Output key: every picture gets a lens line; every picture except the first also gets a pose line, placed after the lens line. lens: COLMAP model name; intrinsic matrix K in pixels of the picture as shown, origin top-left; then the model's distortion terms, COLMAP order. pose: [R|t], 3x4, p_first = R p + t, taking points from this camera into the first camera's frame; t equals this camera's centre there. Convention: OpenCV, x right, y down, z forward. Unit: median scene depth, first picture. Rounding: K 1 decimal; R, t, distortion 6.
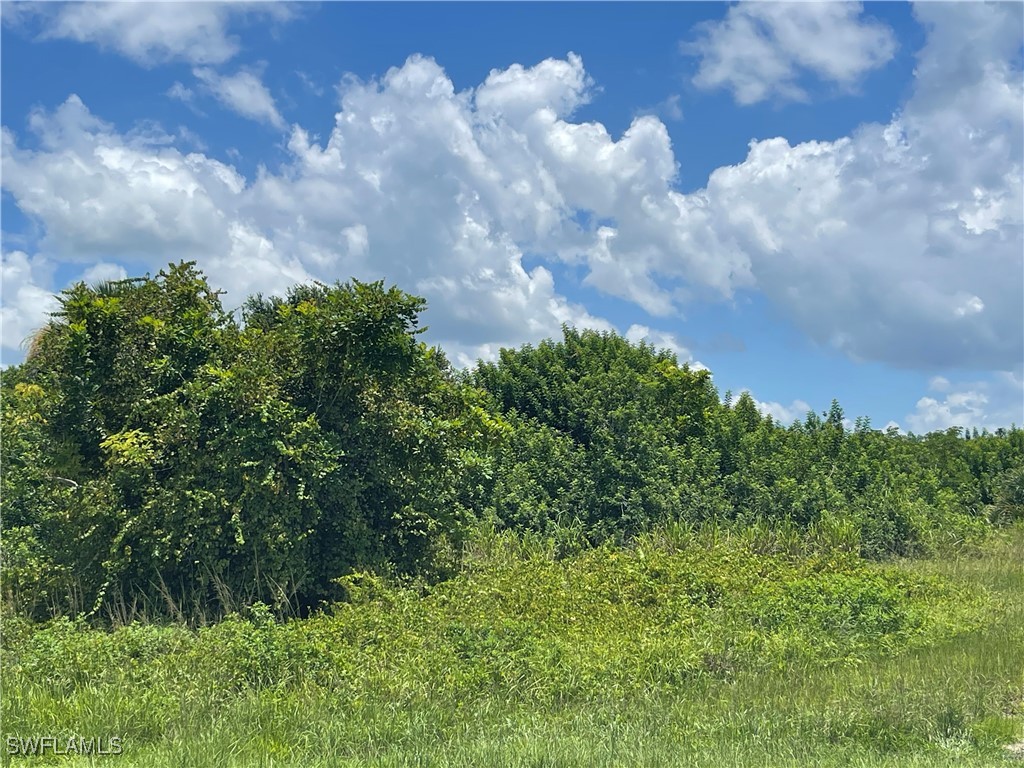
lens RADIAL K [[1742.8, 0, 512.0], [0, 1742.8, 384.0], [0, 0, 1]] dist [0.221876, -0.851156]
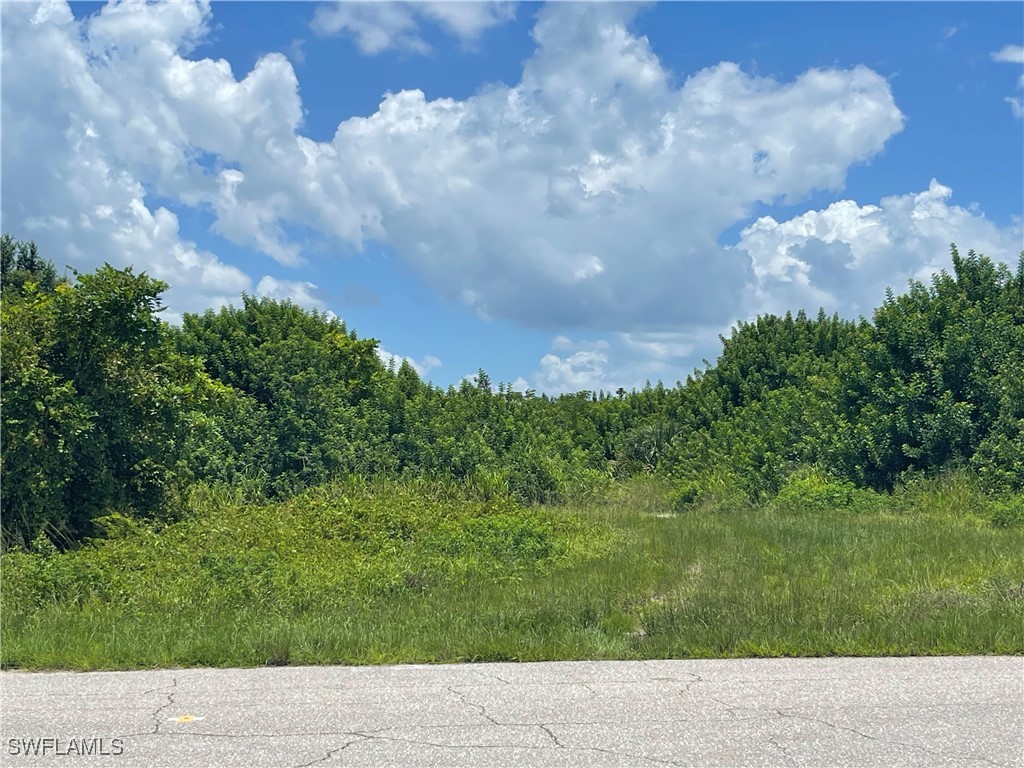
lens RADIAL K [[1749.0, 0, 533.7], [0, 1749.0, 374.3], [0, 0, 1]] dist [0.247393, -0.916551]
pose [[0.974732, 0.021075, 0.222382, -0.045602], [-0.025805, 0.999498, 0.018383, -0.010149], [-0.221883, -0.023657, 0.974786, -0.138531]]
